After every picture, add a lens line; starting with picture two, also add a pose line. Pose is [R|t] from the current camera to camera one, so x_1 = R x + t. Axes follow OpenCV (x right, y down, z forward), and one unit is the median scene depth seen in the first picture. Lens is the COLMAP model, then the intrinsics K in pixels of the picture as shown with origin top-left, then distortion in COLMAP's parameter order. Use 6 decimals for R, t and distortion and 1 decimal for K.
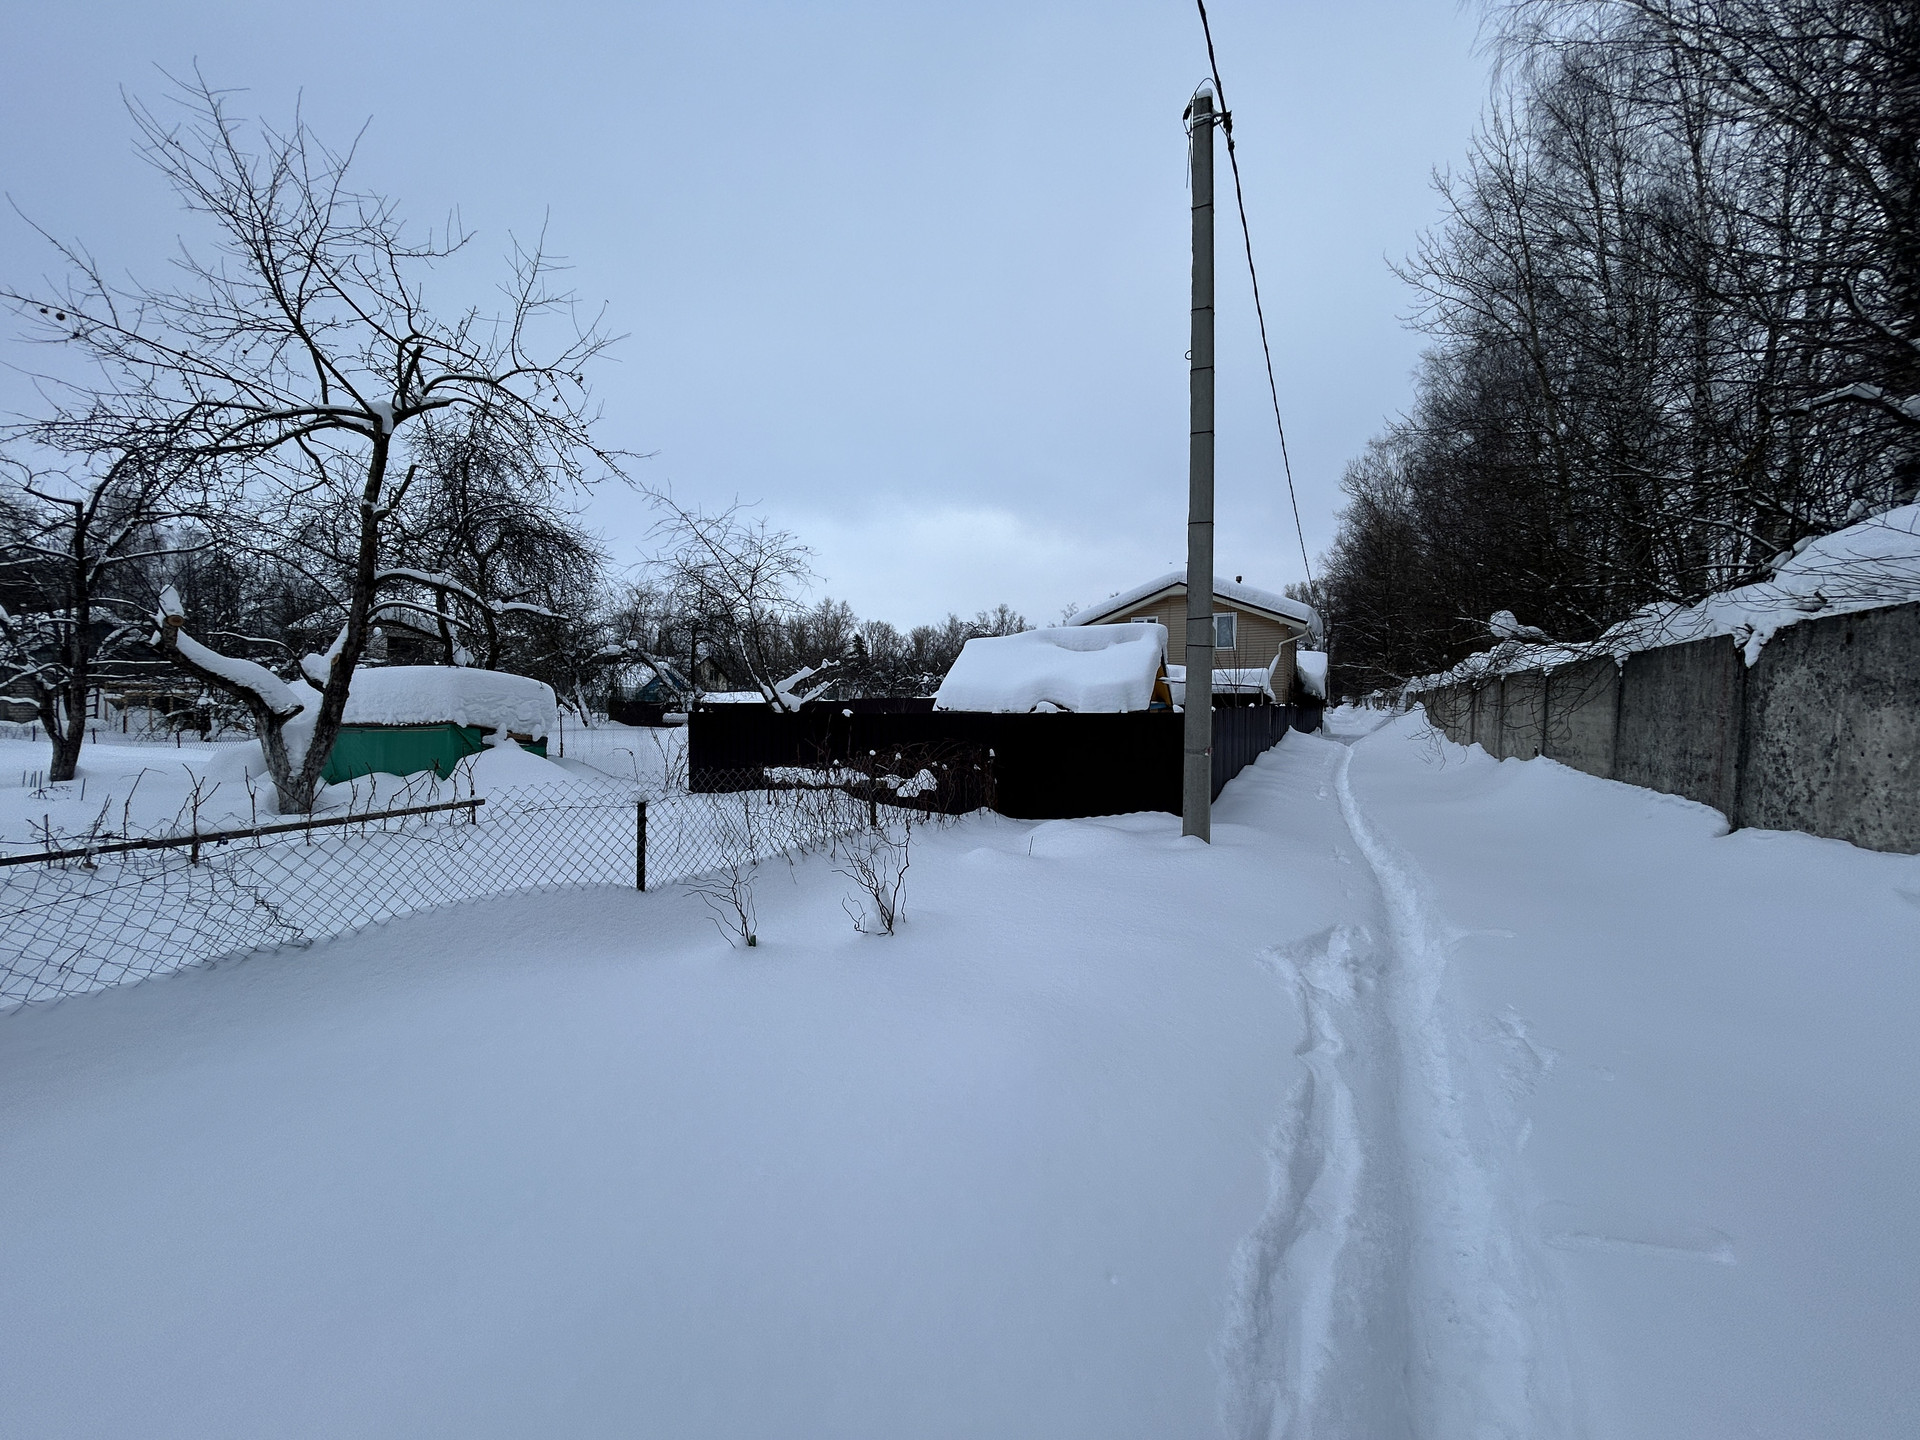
lens RADIAL K [[764.1, 0, 955.1], [0, 764.1, 716.1], [0, 0, 1]] dist [-0.004354, 0.000977]
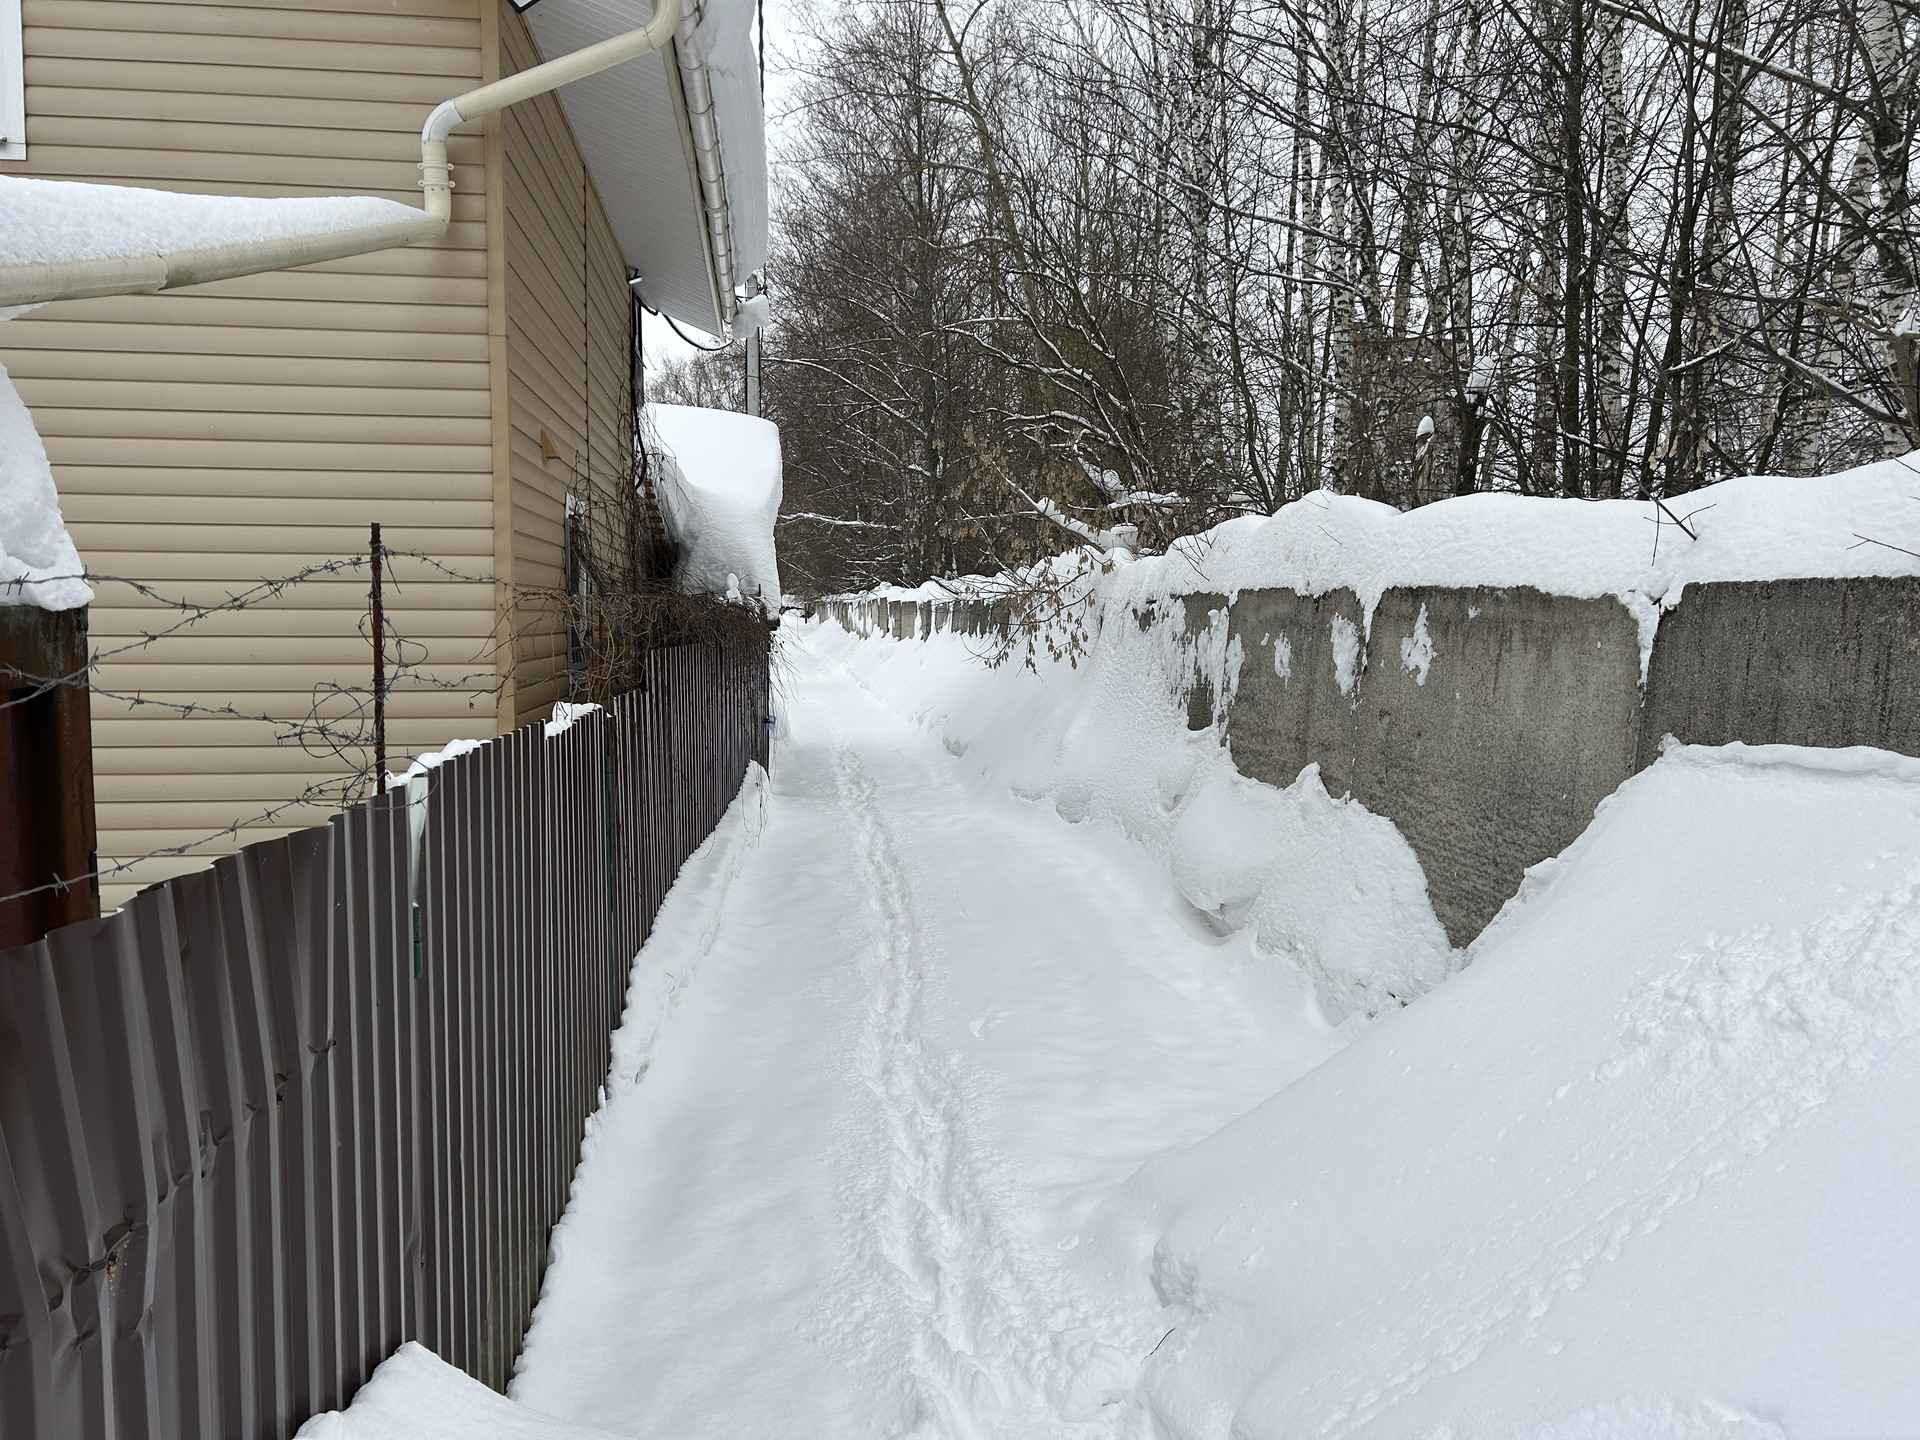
lens RADIAL K [[1423.8, 0, 970.5], [0, 1423.8, 716.2], [0, 0, 1]] dist [0.081072, -0.090449]
pose [[0.820046, -0.041219, 0.570812, 1.006285], [0.006021, 0.997969, 0.063415, -0.067565], [-0.572266, -0.048566, 0.818628, 2.154878]]
